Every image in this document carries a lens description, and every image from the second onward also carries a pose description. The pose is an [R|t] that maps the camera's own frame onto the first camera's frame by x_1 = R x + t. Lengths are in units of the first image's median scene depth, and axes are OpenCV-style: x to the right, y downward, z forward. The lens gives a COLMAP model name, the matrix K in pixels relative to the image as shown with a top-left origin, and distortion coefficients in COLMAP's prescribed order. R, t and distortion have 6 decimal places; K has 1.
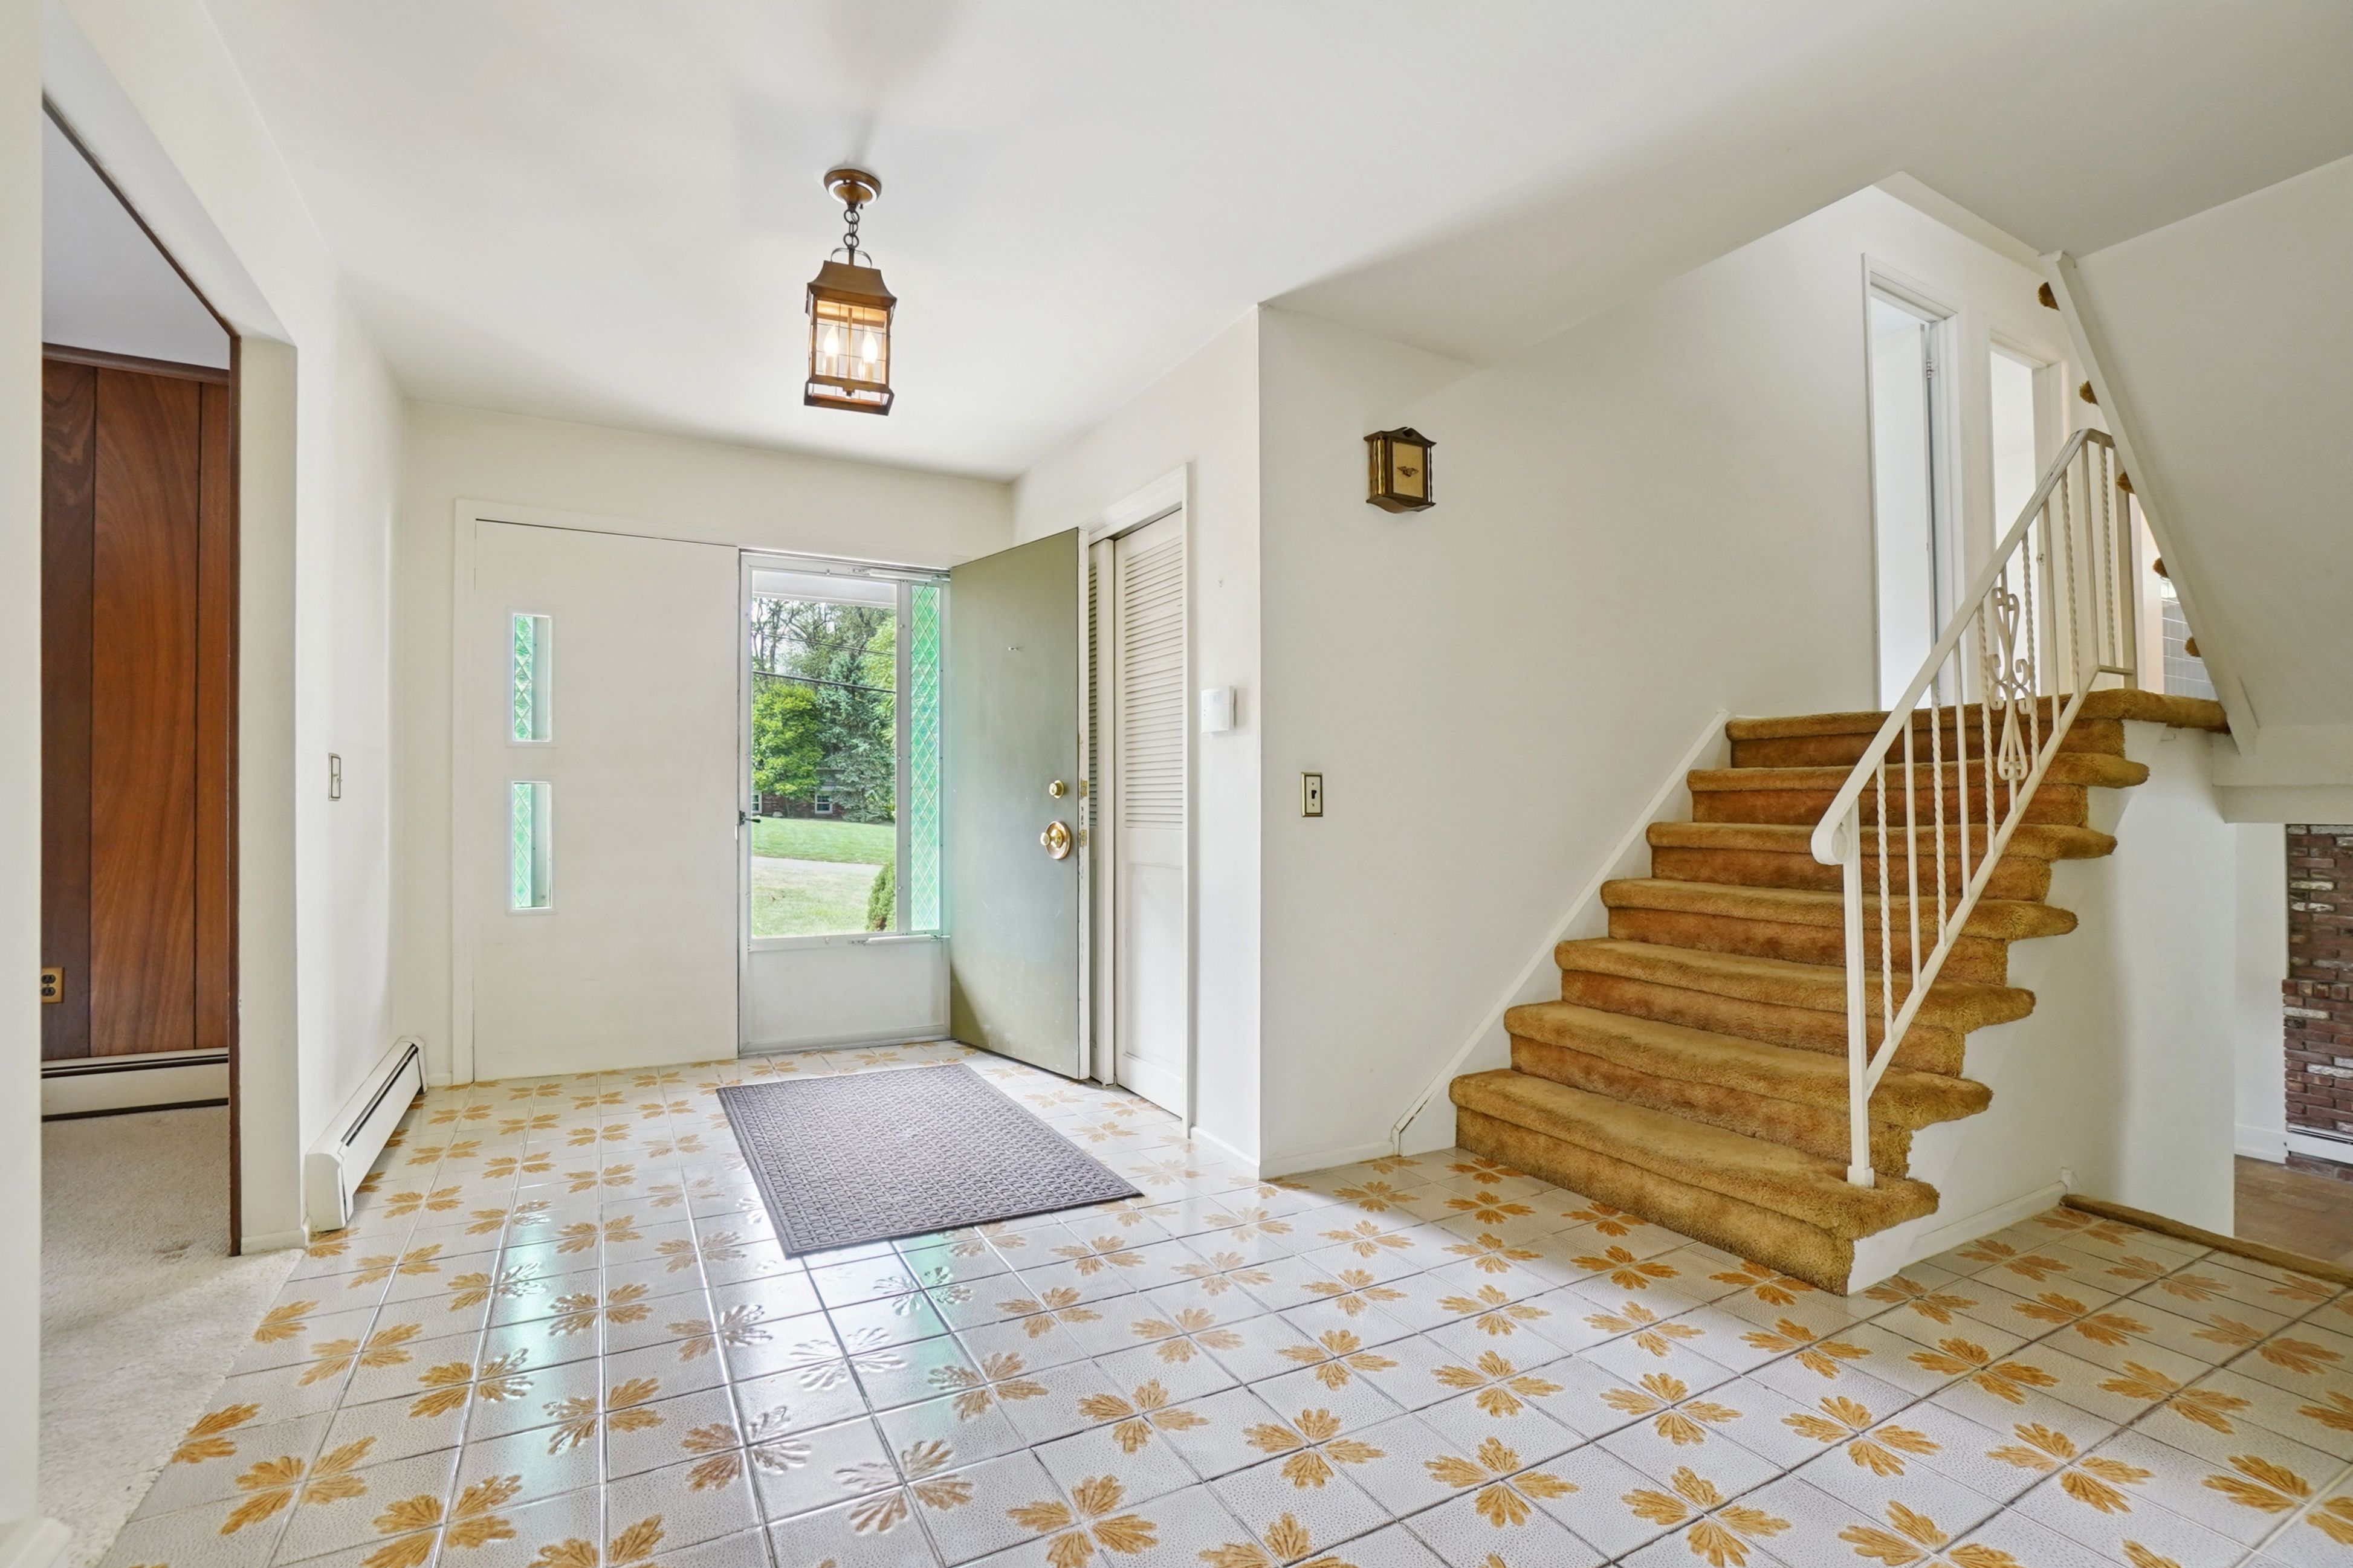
lens RADIAL K [[1008.9, 0, 1100.1], [0, 1008.9, 806.2], [0, 0, 1]] dist [-0.043185, -0.000018]
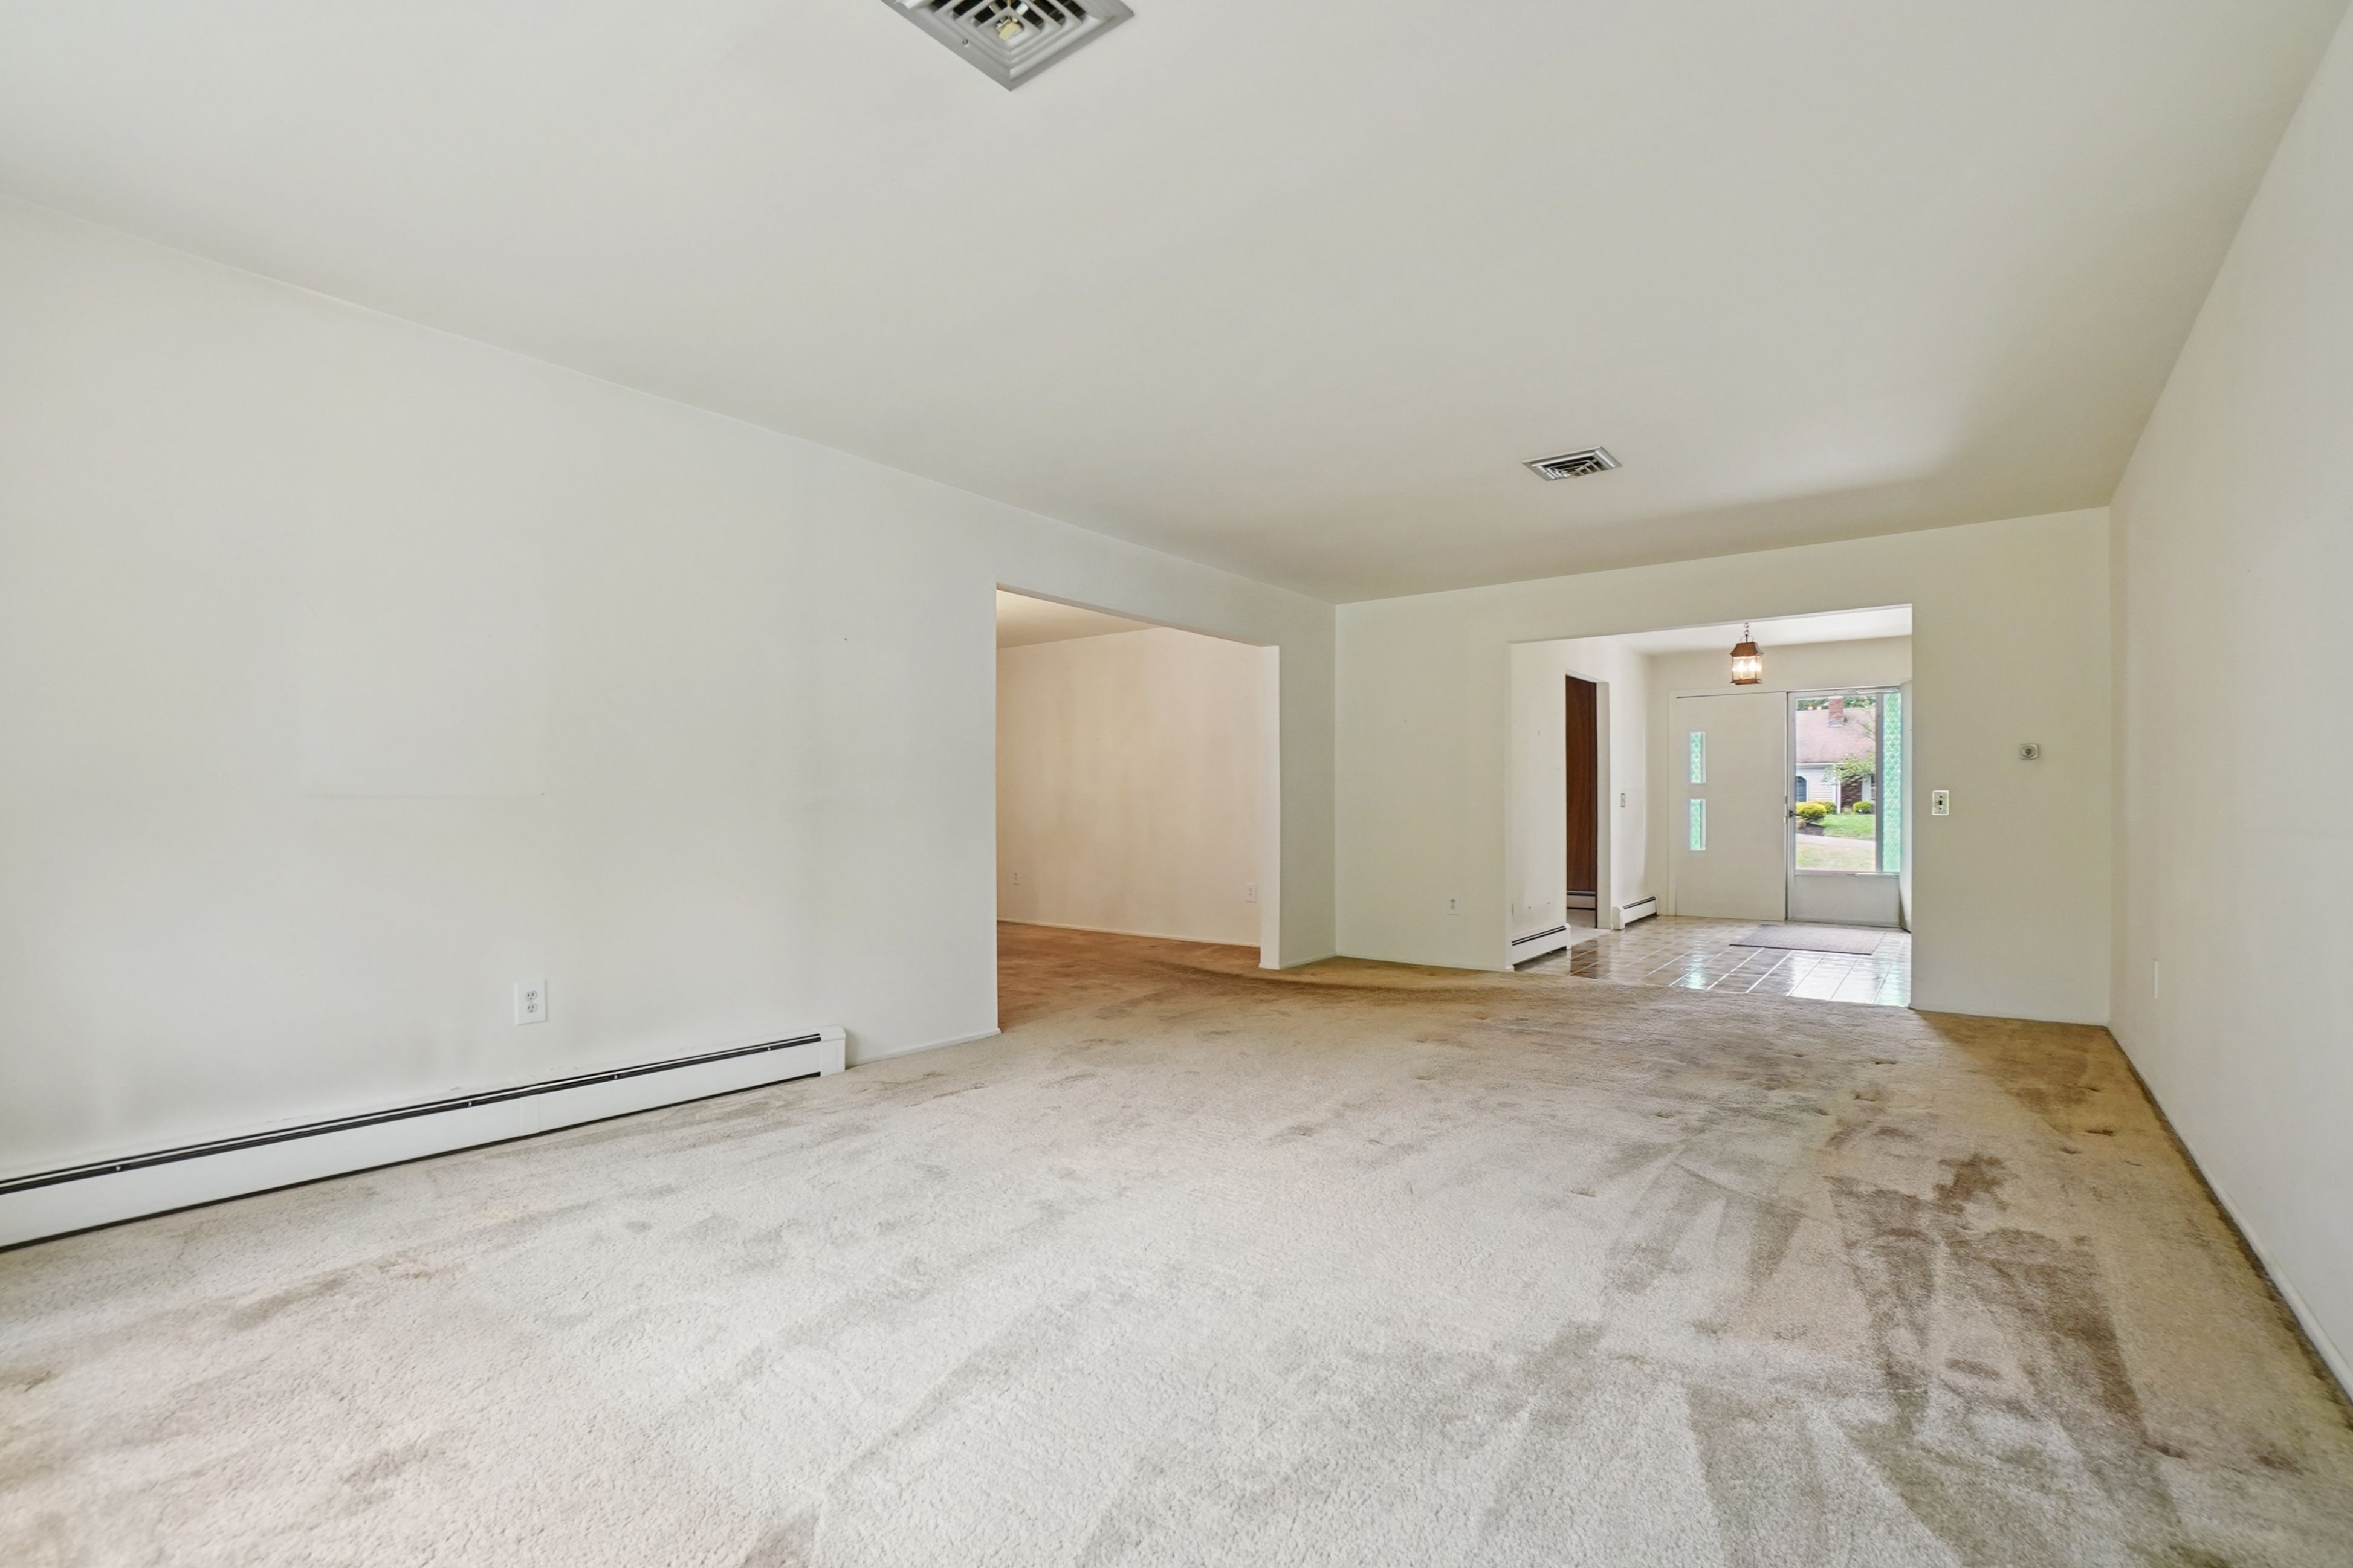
lens RADIAL K [[1086.2, 0, 1163.5], [0, 1086.2, 807.0], [0, 0, 1]] dist [-0.083395, 0.032007]
pose [[0.424232, -0.002615, -0.905550, 1.268319], [0.002512, 0.999995, -0.001711, -0.002200], [0.905550, -0.001549, 0.424236, -1.338866]]
